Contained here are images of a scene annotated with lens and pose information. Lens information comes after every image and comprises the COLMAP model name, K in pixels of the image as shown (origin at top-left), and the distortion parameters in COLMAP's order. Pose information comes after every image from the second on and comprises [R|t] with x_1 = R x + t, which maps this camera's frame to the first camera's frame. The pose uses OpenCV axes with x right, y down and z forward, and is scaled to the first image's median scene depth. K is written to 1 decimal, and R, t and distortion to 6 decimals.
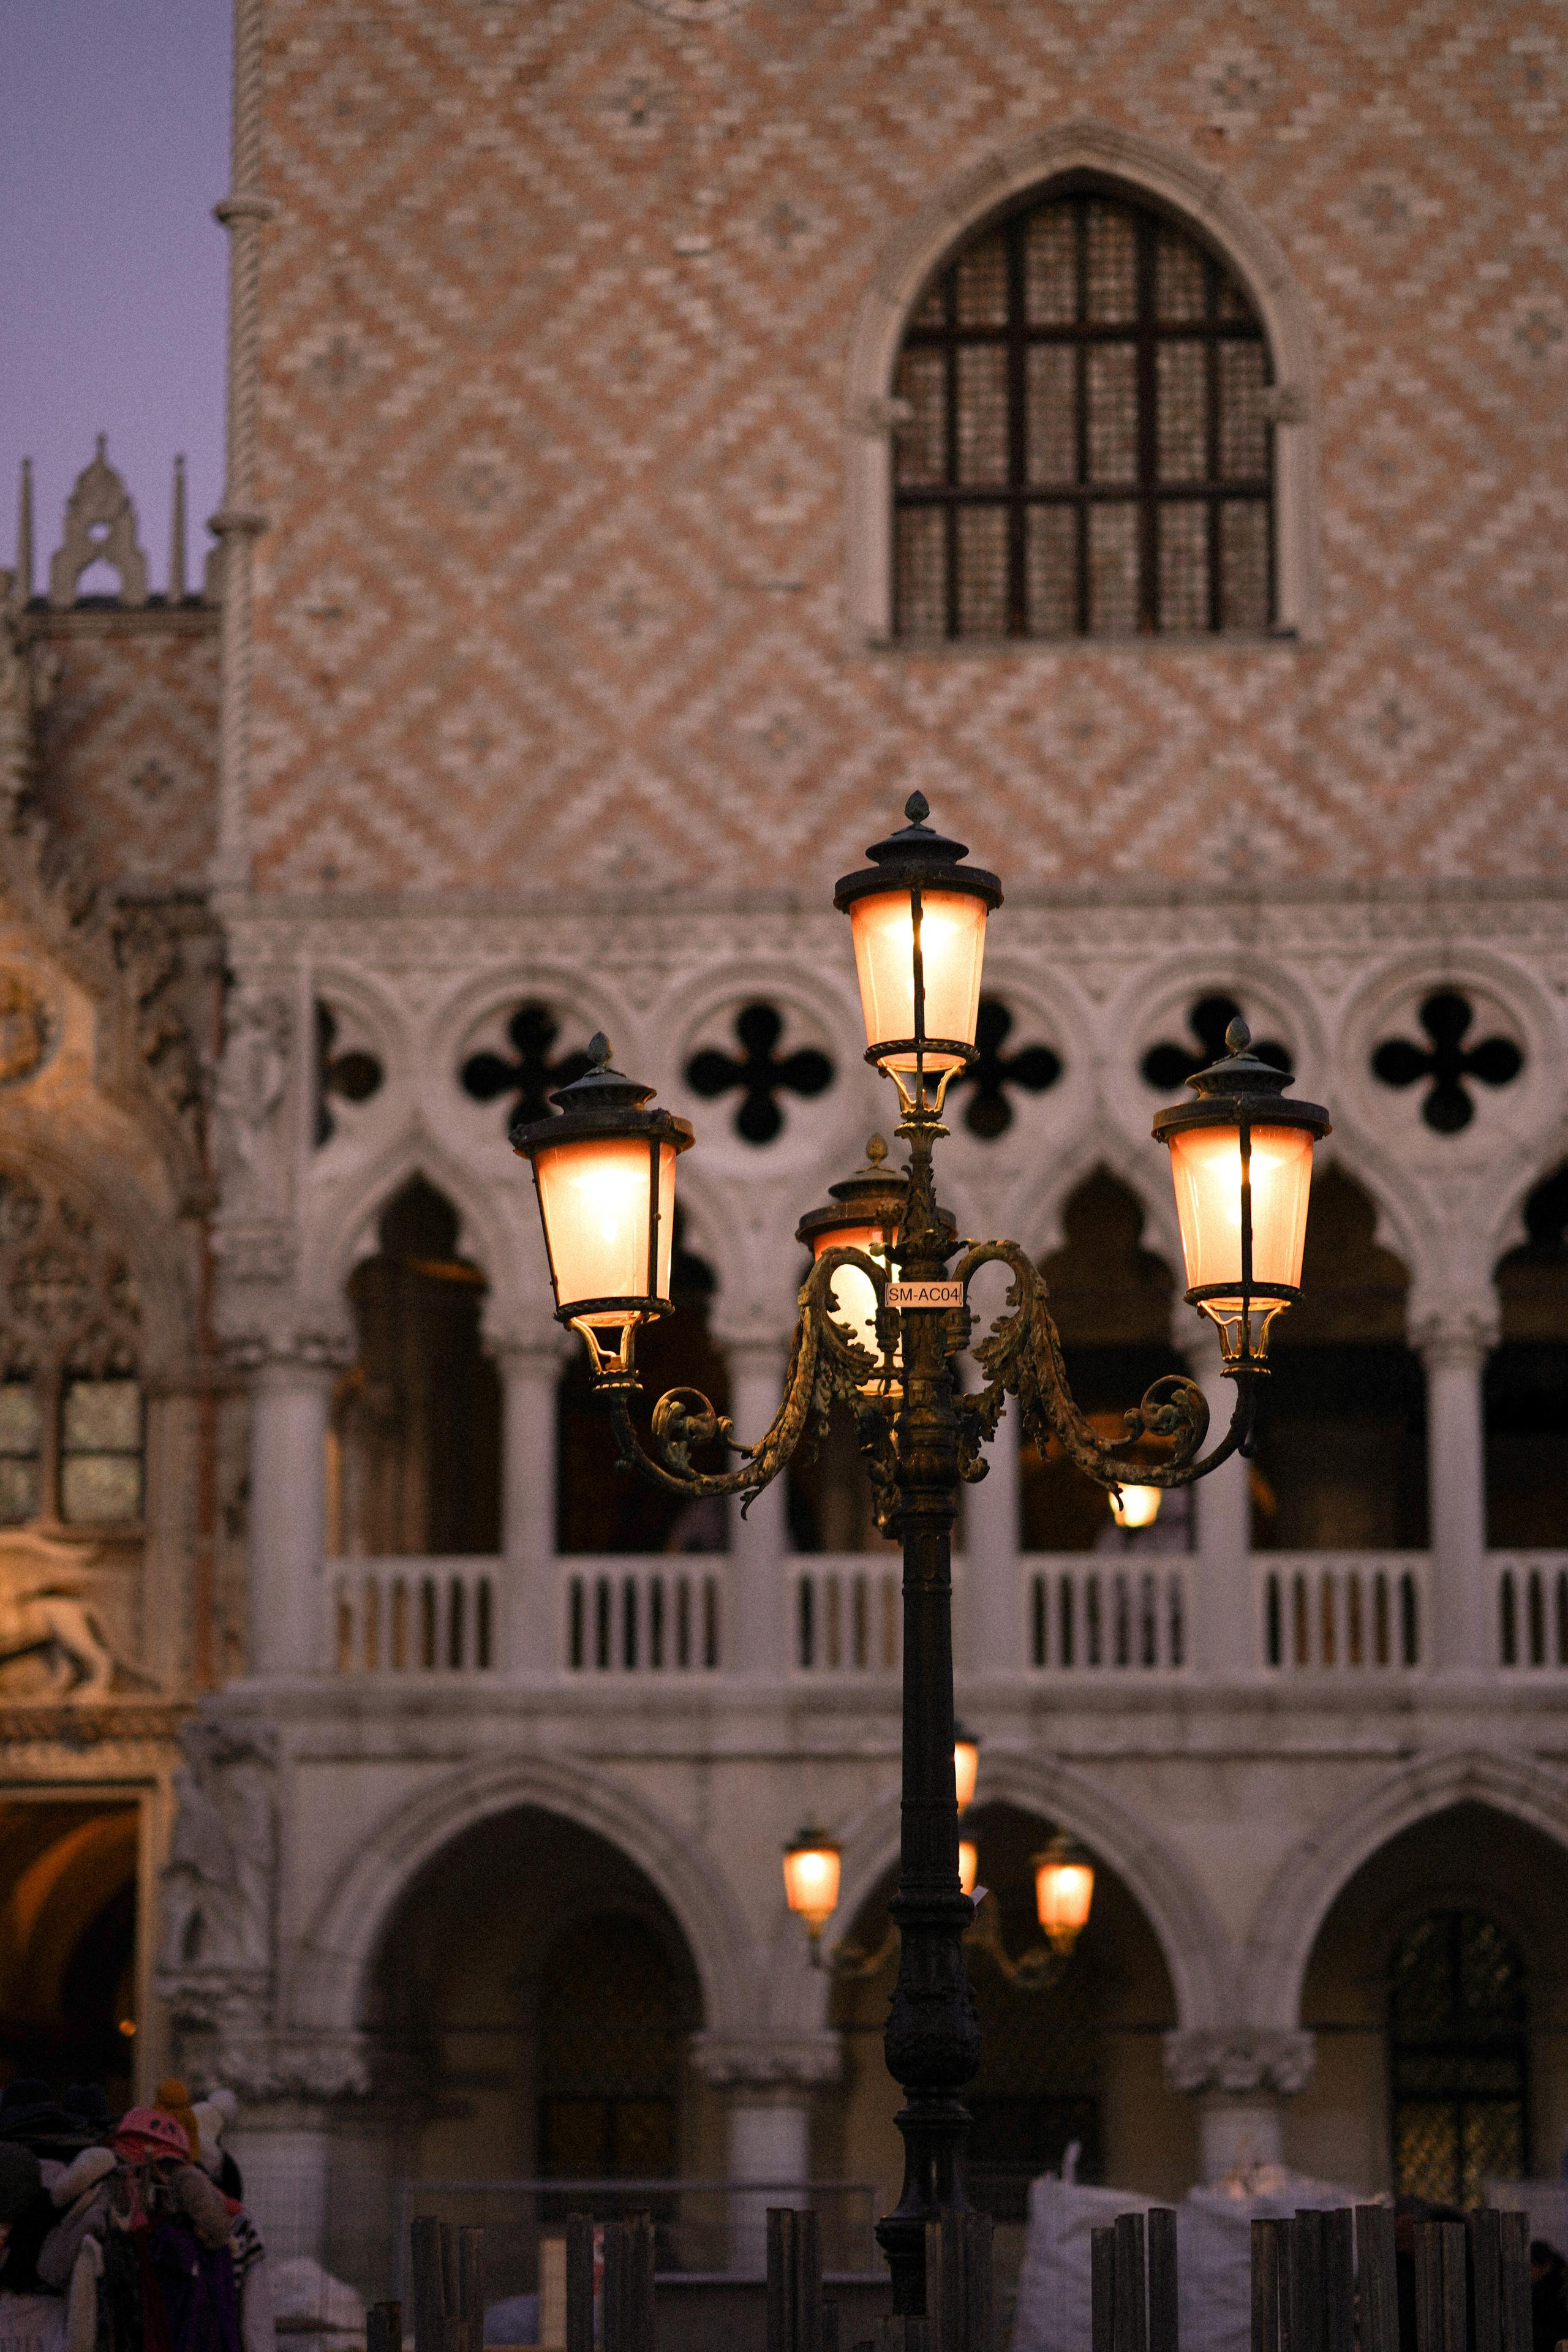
lens RADIAL K [[5548.7, 0, 784.0], [0, 5548.7, 1176.0], [0, 0, 1]] dist [0.135820, -0.041093]
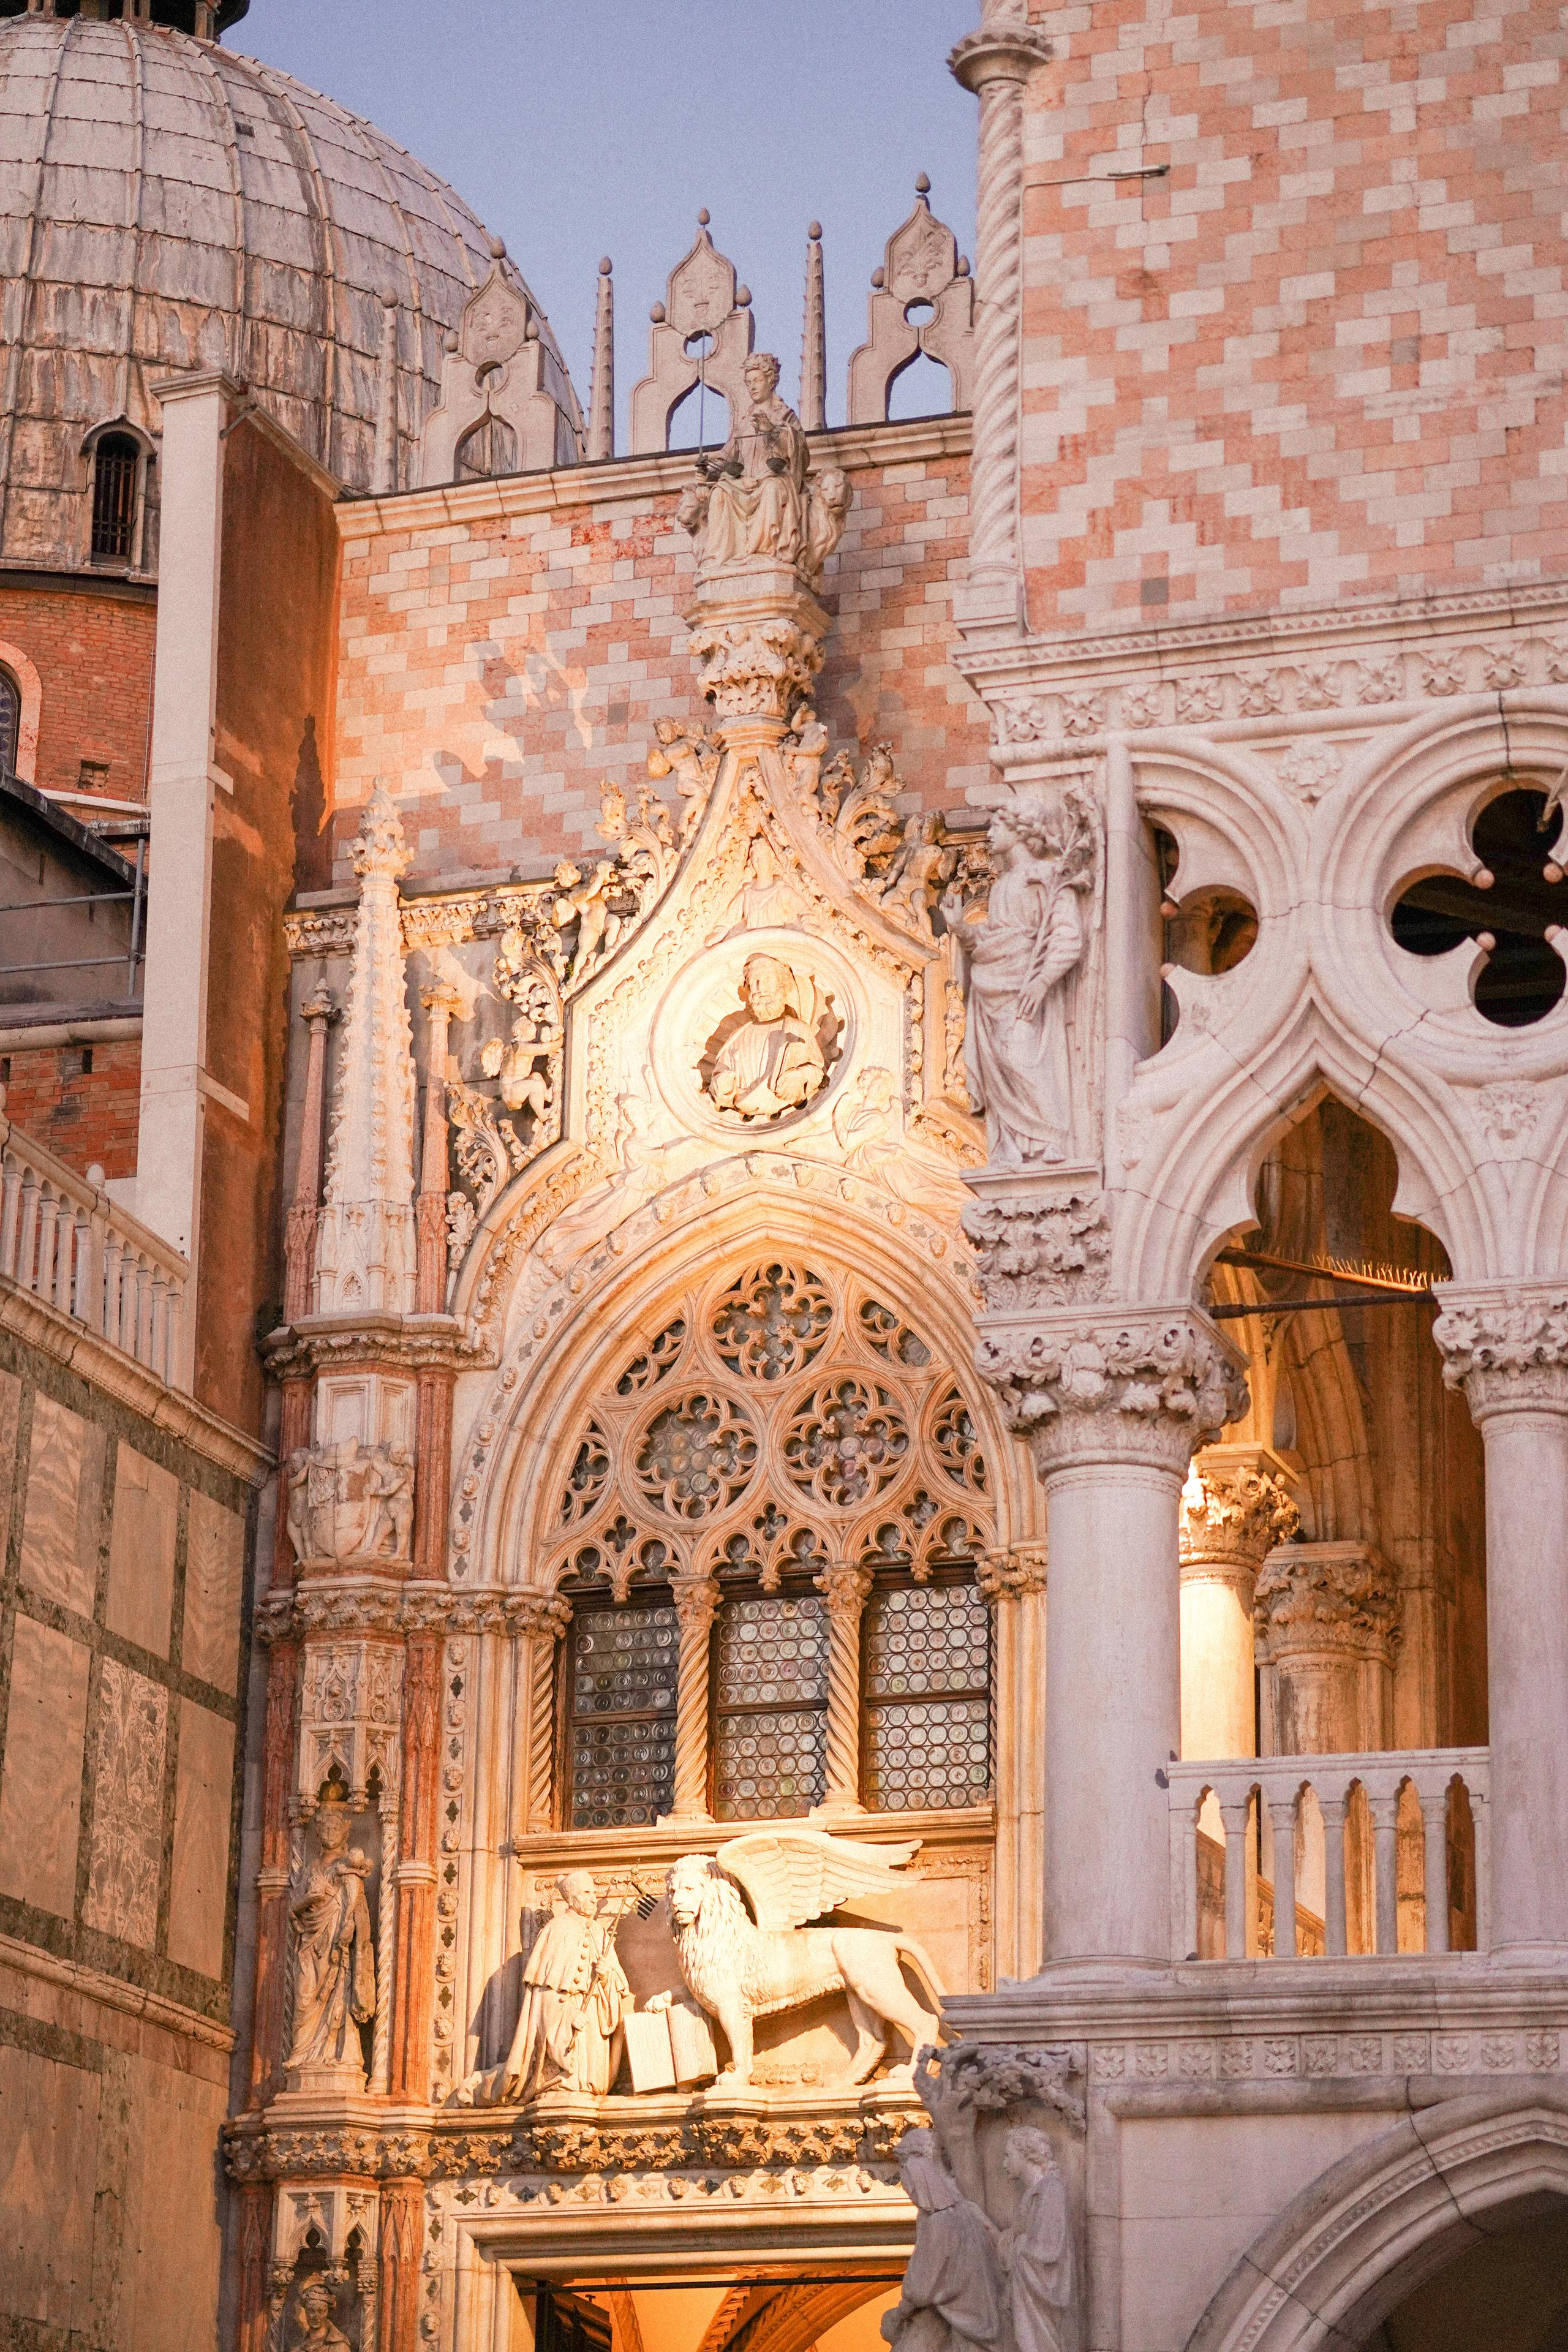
lens RADIAL K [[5548.7, 0, 784.0], [0, 5548.7, 1176.0], [0, 0, 1]] dist [0.135820, -0.041093]
pose [[0.965227, -0.061938, -0.253970, 0.024814], [0.027713, 0.990295, -0.136189, 0.084213], [0.259940, 0.124415, 0.957576, 0.437902]]
